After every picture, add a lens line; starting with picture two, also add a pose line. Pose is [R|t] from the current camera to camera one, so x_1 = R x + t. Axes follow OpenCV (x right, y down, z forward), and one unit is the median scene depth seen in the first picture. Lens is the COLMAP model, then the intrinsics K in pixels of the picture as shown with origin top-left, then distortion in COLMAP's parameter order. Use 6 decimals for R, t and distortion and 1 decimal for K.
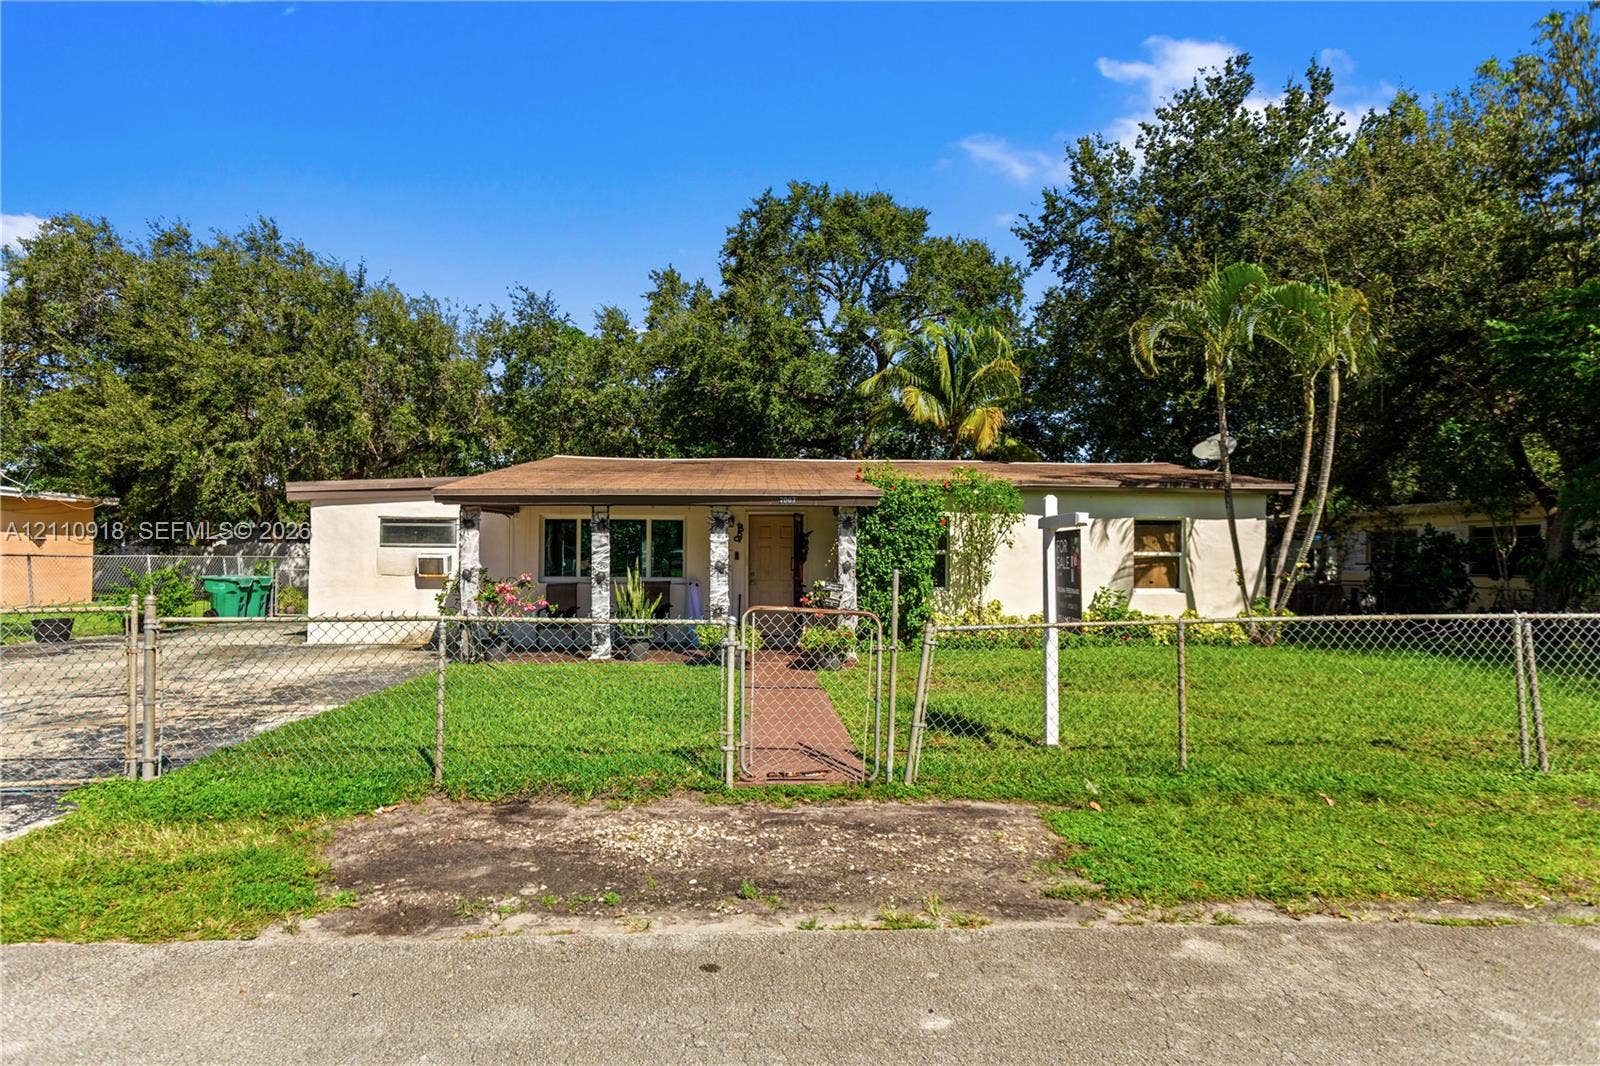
lens RADIAL K [[769.8, 0, 789.6], [0, 769.8, 536.6], [0, 0, 1]] dist [0.005148, 0.000686]
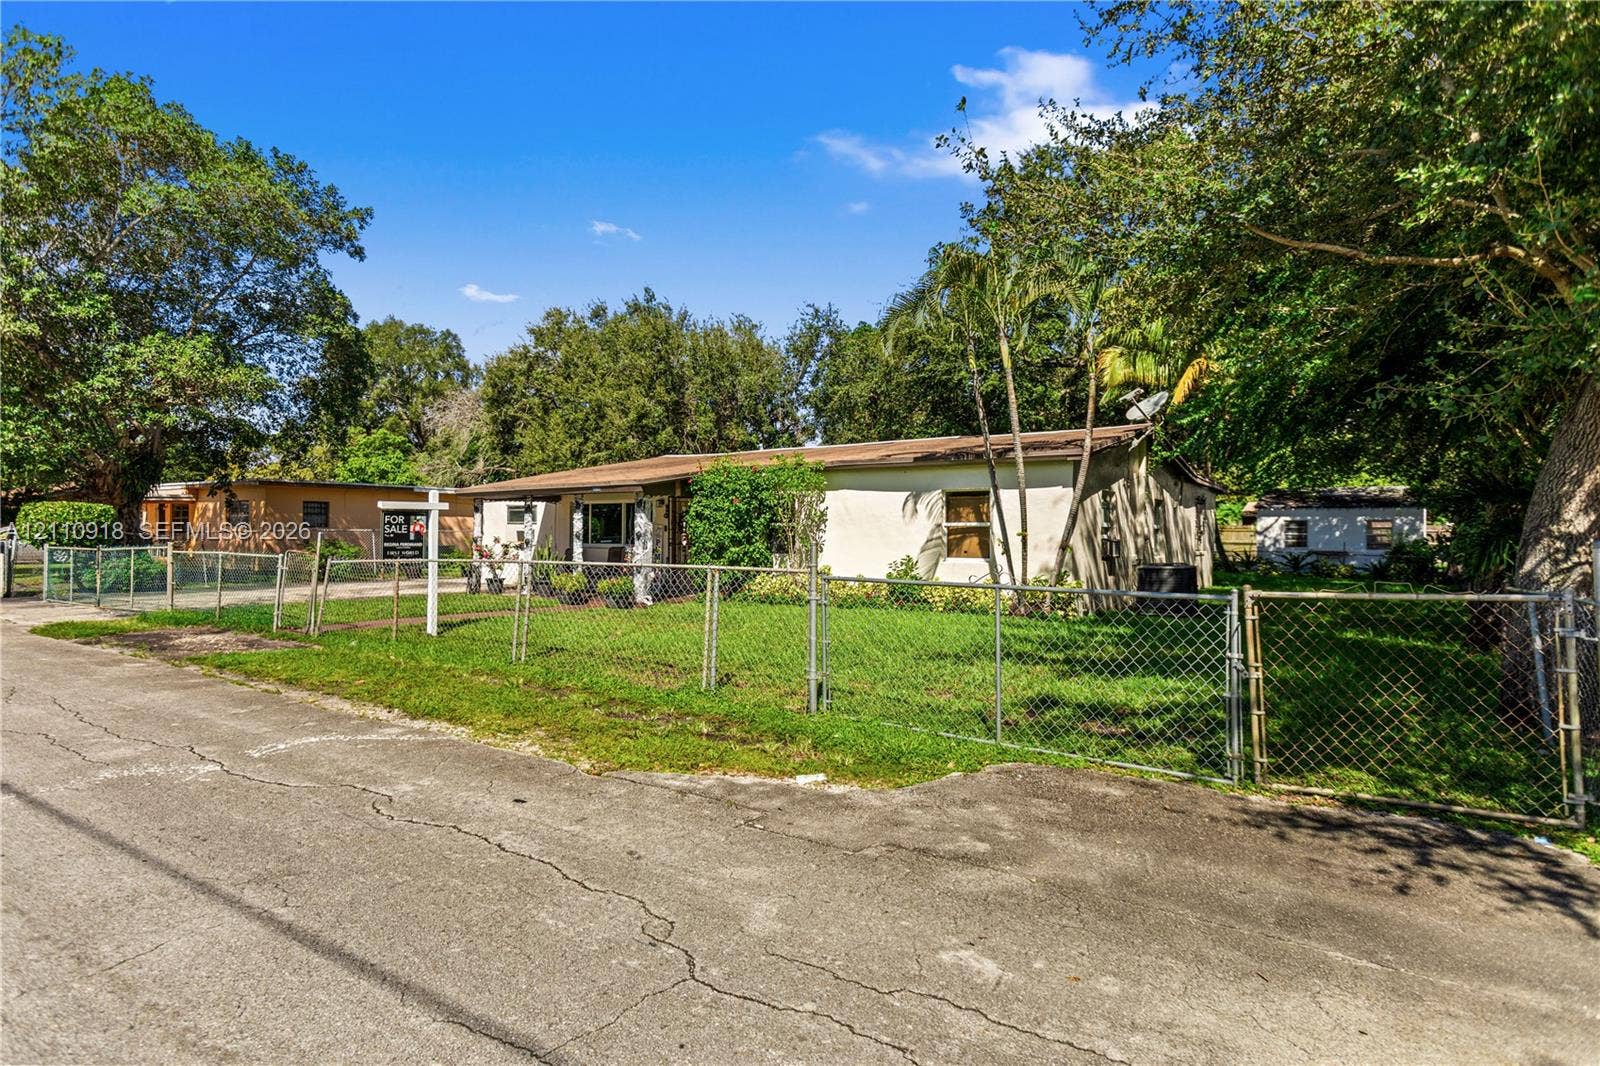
lens RADIAL K [[769.8, 0, 789.6], [0, 769.8, 536.6], [0, 0, 1]] dist [0.005148, 0.000686]
pose [[0.830521, 0.000365, -0.556987, 0.863660], [0.015100, 0.999617, 0.023170, 0.010776], [0.556782, -0.027654, 0.830198, 0.000833]]
